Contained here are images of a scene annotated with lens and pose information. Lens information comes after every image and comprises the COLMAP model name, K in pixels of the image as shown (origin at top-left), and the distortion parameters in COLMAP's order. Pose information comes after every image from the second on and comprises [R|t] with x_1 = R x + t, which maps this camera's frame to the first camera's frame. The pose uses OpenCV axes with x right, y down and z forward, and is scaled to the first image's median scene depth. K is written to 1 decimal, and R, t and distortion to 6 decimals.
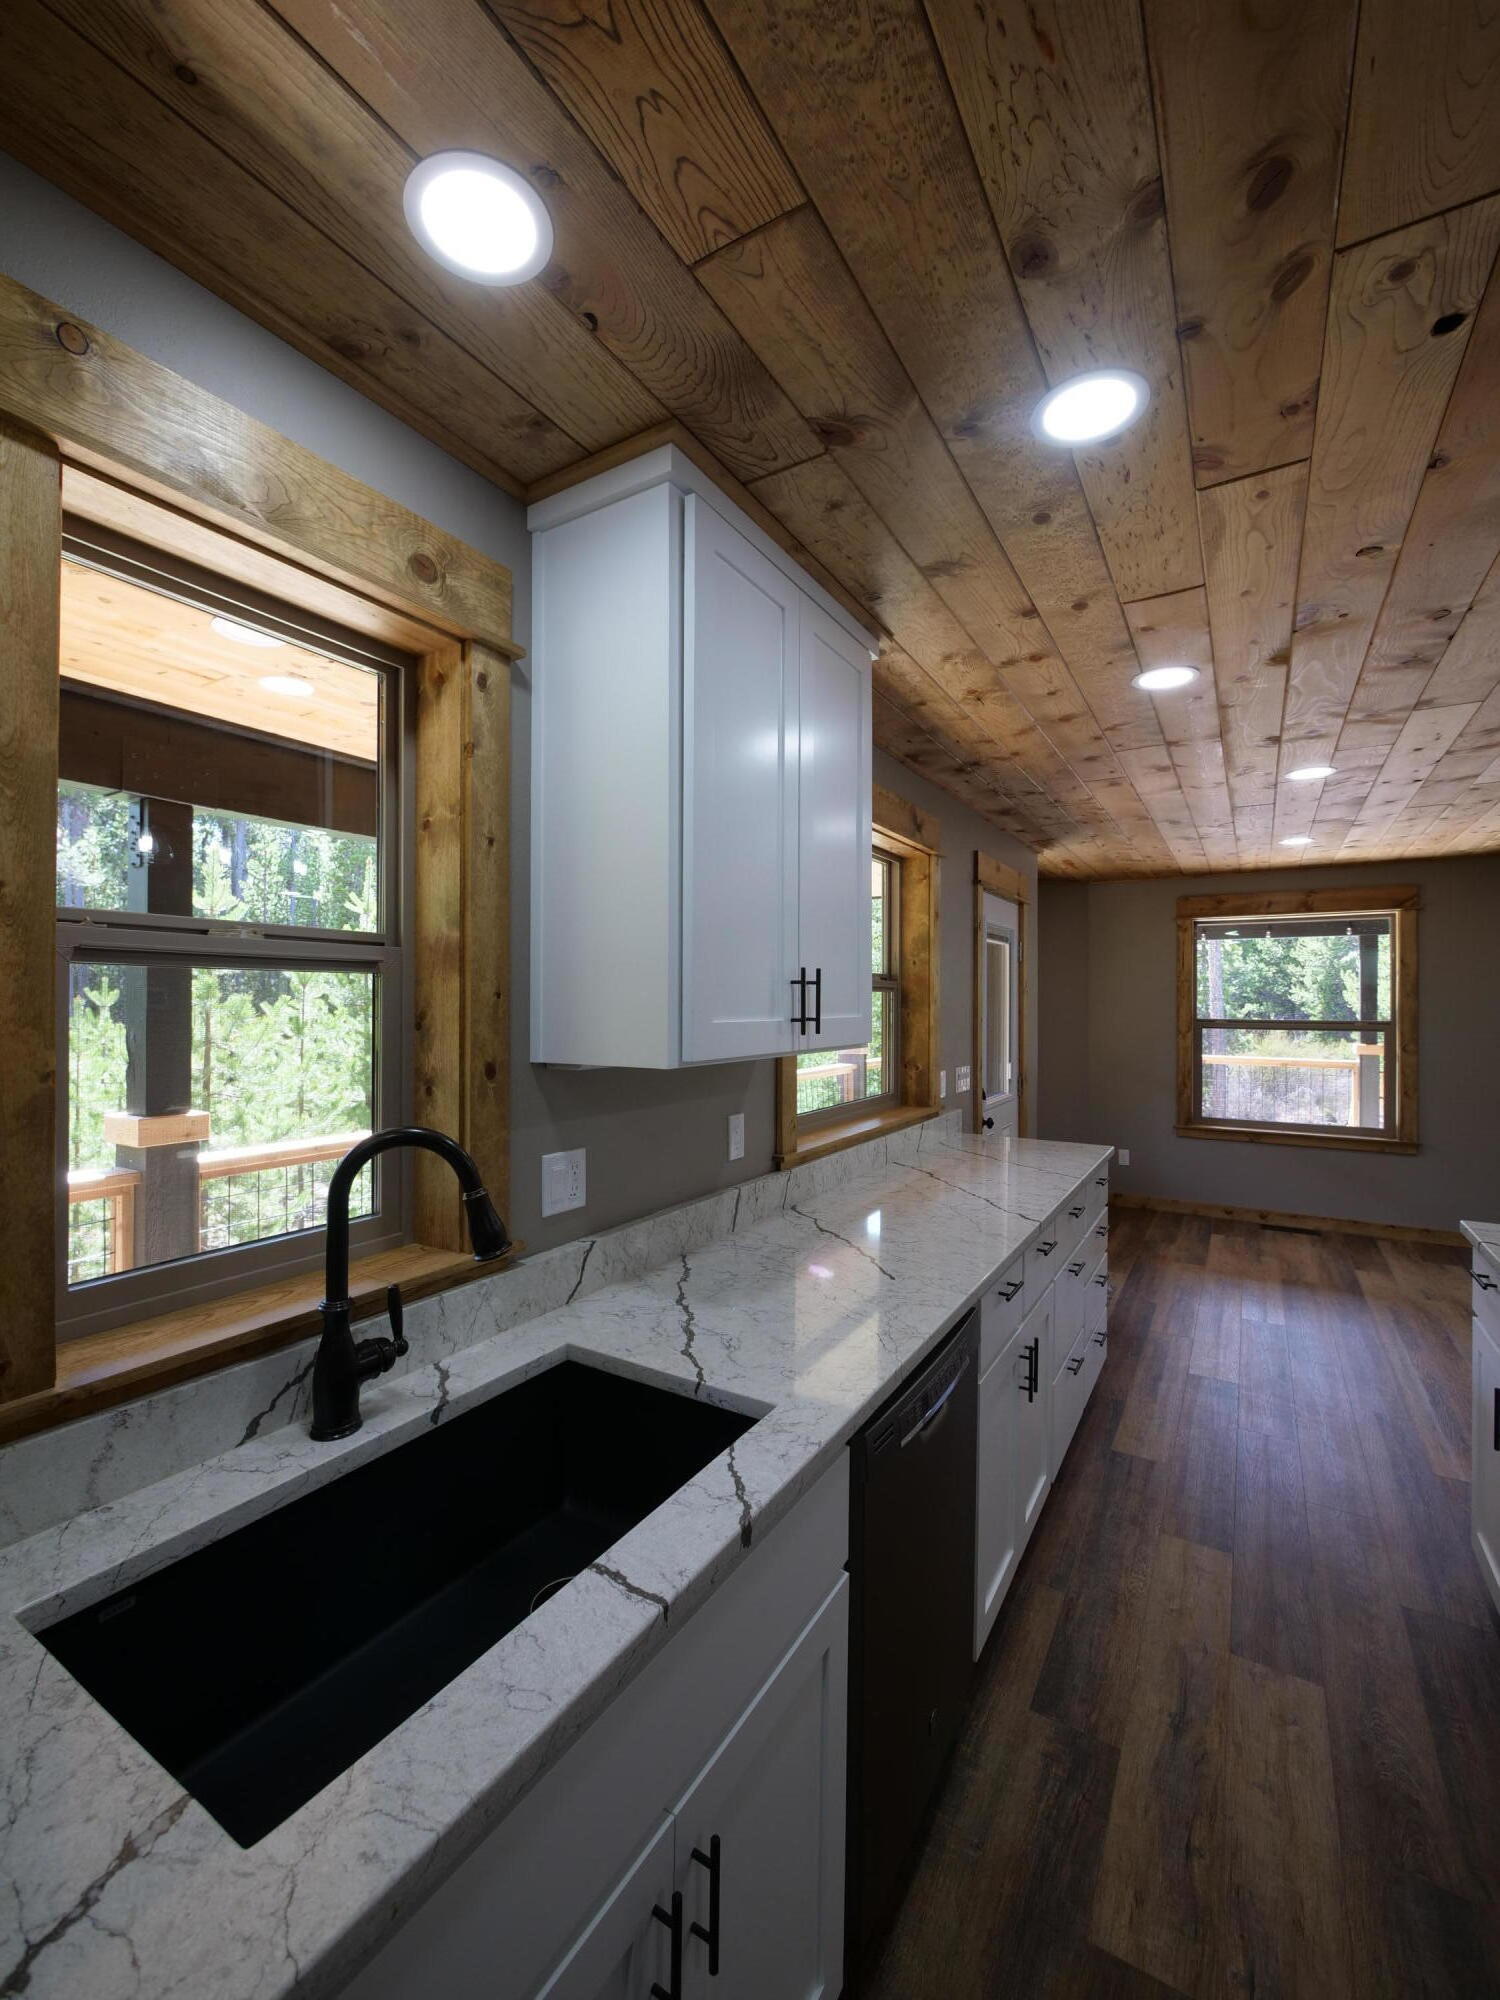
lens RADIAL K [[832.7, 0, 734.8], [0, 832.7, 1006.0], [0, 0, 1]] dist [0.000733, -0.000336]
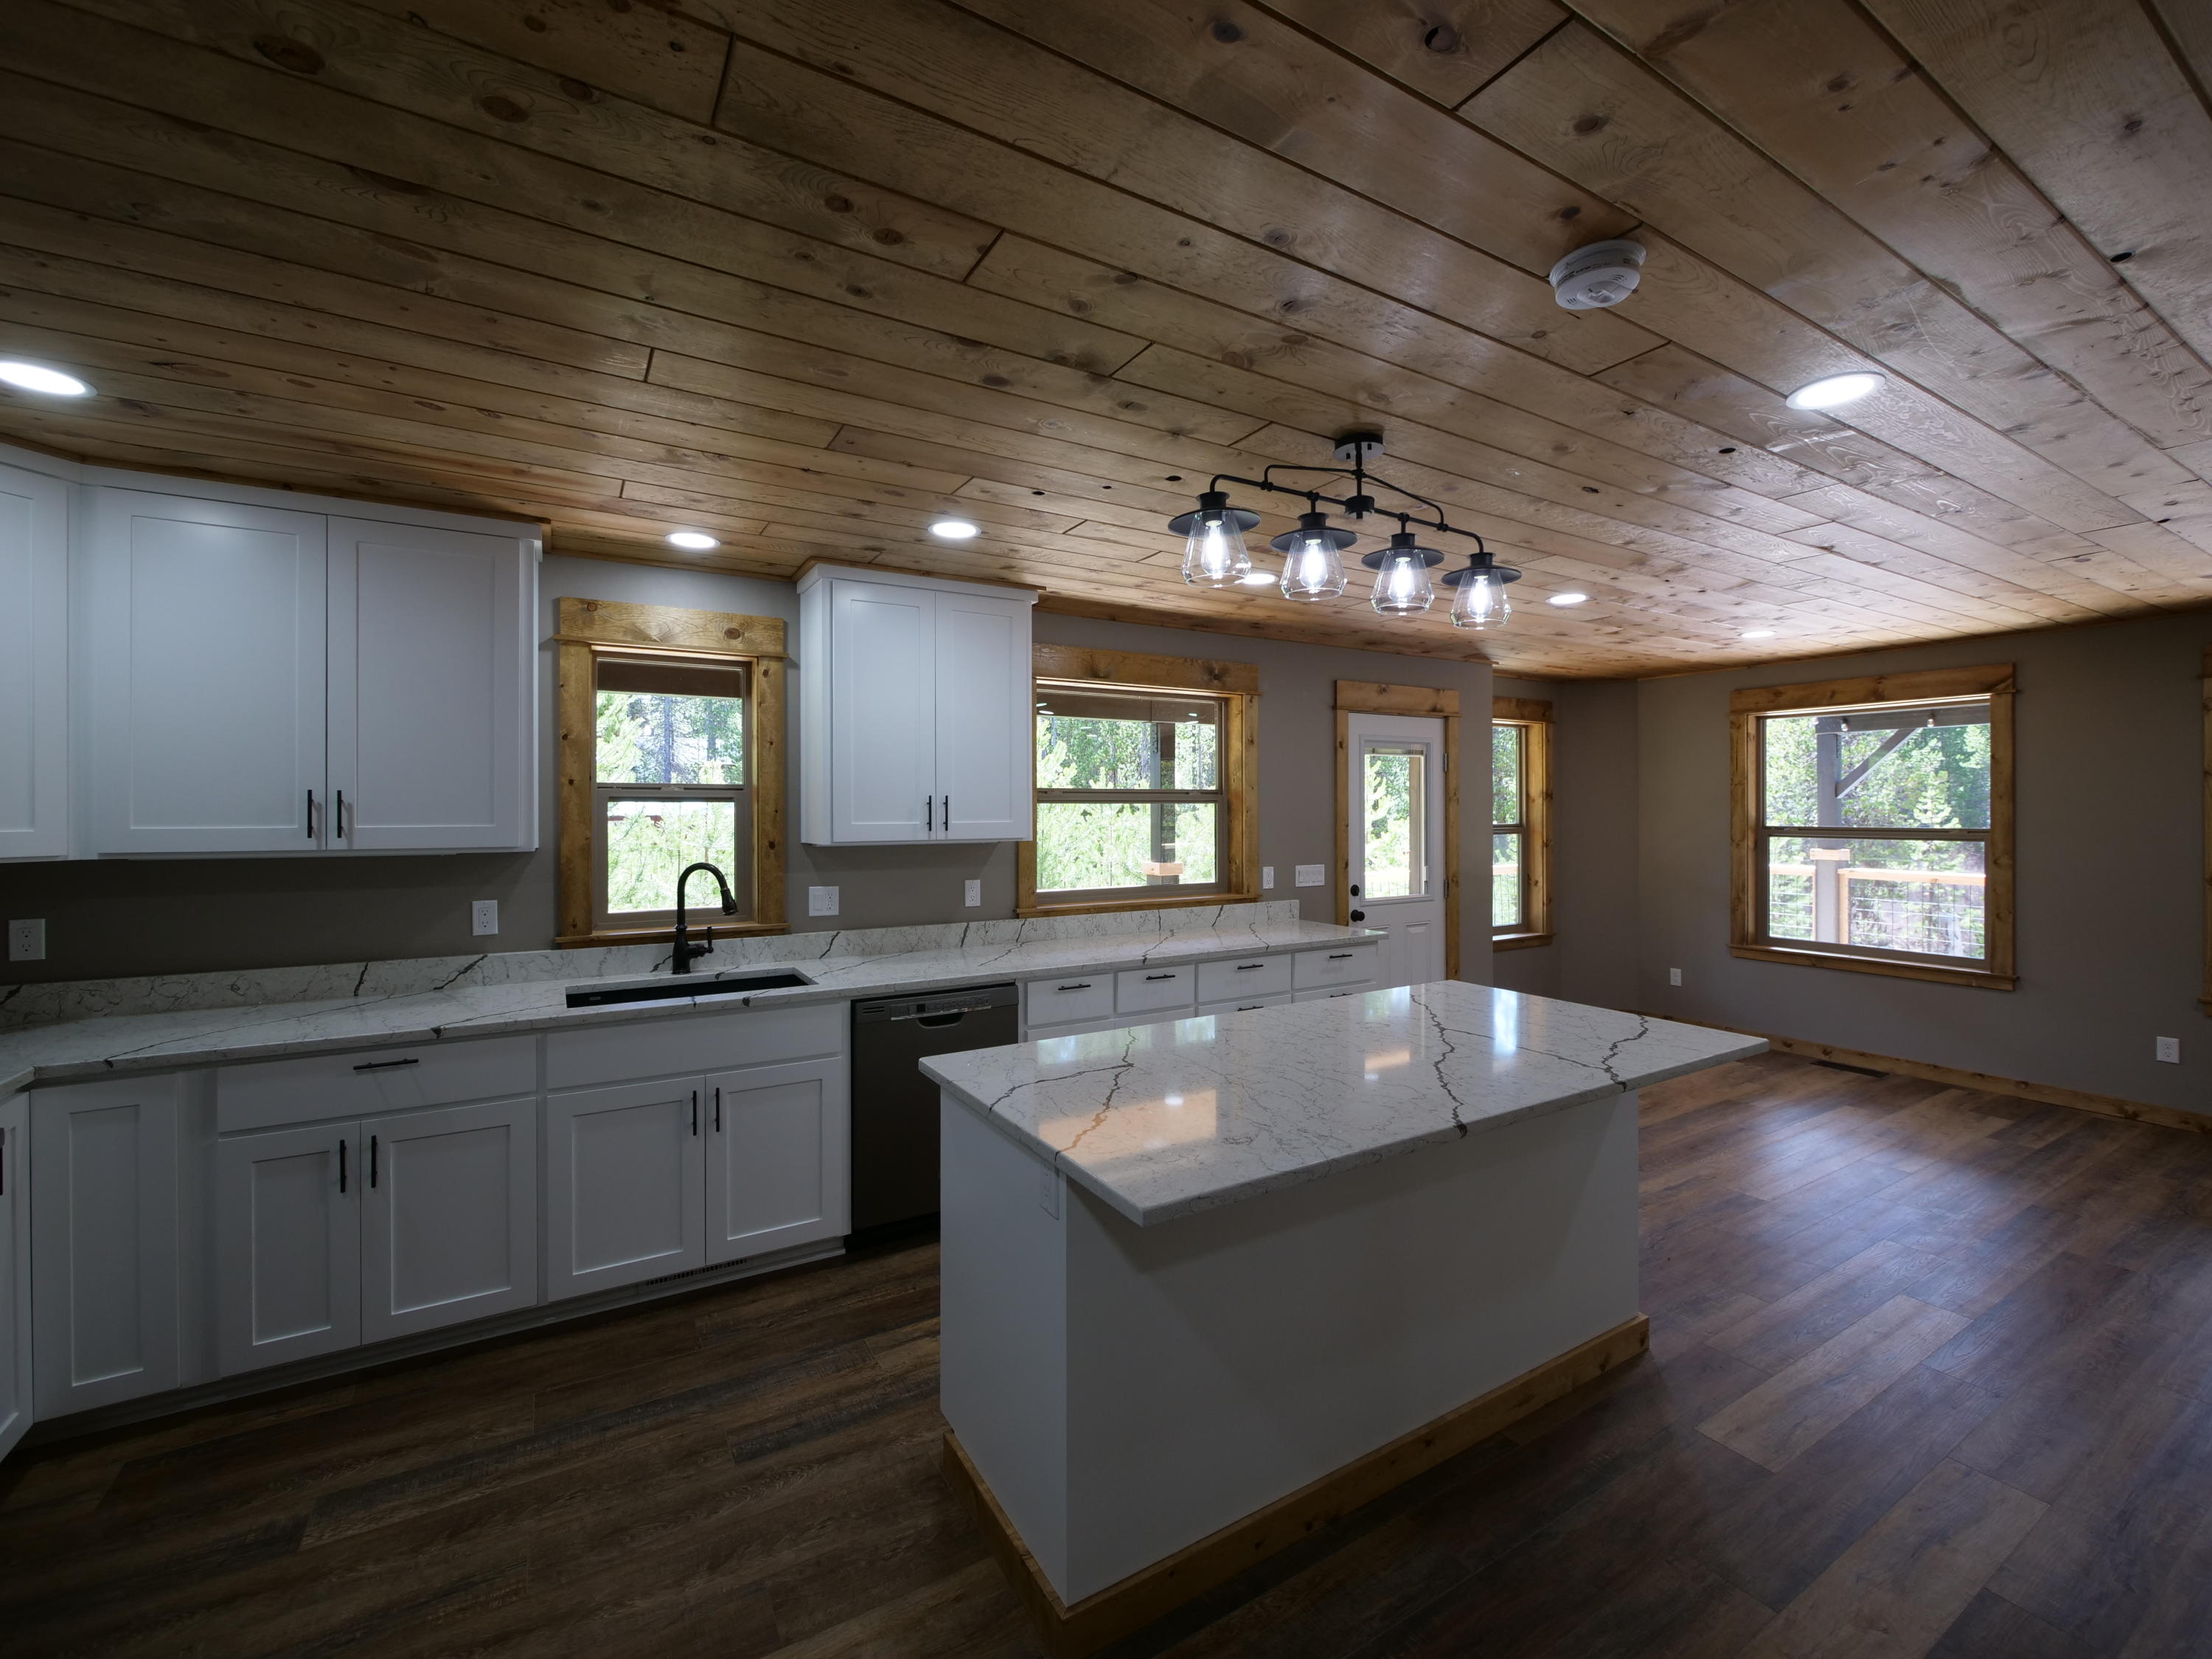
lens RADIAL K [[920.9, 0, 1114.8], [0, 920.9, 818.9], [0, 0, 1]] dist [0.000733, -0.000336]
pose [[0.893614, -0.003167, -0.448825, 0.591120], [0.005181, 0.999981, 0.003259, 0.001389], [0.448806, -0.005238, 0.893614, -0.288903]]
